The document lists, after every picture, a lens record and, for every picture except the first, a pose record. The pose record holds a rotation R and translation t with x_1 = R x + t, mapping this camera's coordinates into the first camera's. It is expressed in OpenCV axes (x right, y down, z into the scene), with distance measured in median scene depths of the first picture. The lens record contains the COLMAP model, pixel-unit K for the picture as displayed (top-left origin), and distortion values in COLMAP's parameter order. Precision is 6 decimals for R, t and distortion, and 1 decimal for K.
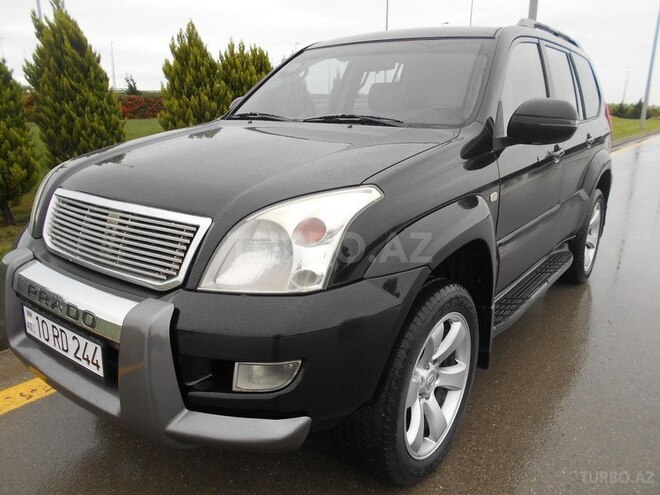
lens RADIAL K [[505.5, 0, 330.0], [0, 505.5, 247.5], [0, 0, 1]] dist [-0.011582, 0.002541]
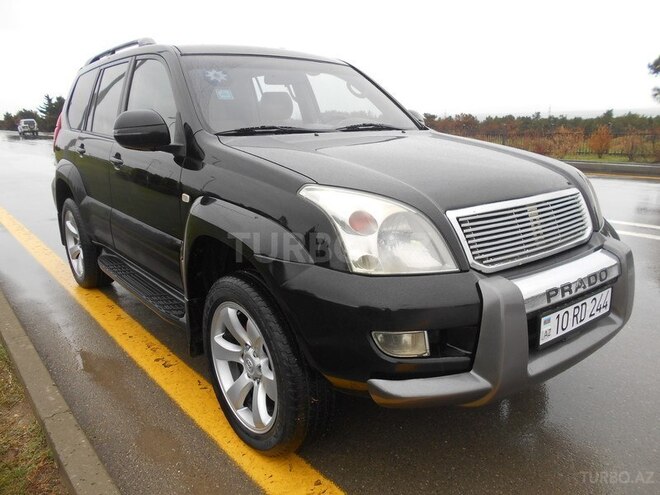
lens RADIAL K [[505.5, 0, 330.0], [0, 505.5, 247.5], [0, 0, 1]] dist [-0.011582, 0.002541]
pose [[0.258944, -0.250819, 0.932758, -1.644356], [0.272983, 0.945329, 0.178416, -0.312182], [-0.926514, 0.208428, 0.313257, 1.077477]]
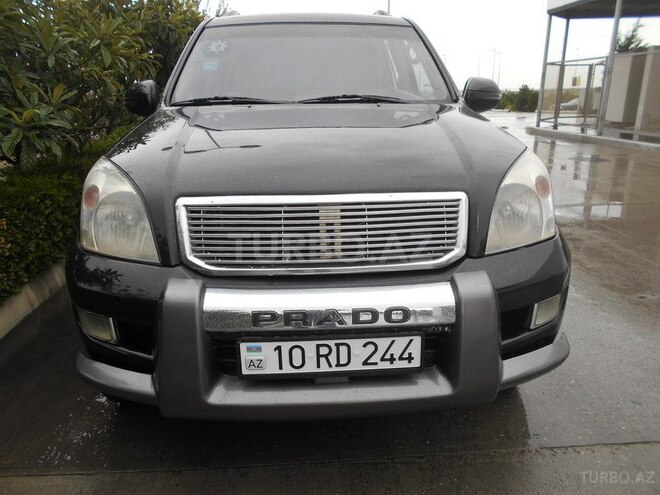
lens RADIAL K [[505.5, 0, 330.0], [0, 505.5, 247.5], [0, 0, 1]] dist [-0.011582, 0.002541]
pose [[0.768958, -0.212874, 0.602816, -0.981727], [0.191266, 0.976349, 0.100800, -0.089120], [-0.610017, 0.037787, 0.791487, 0.277077]]
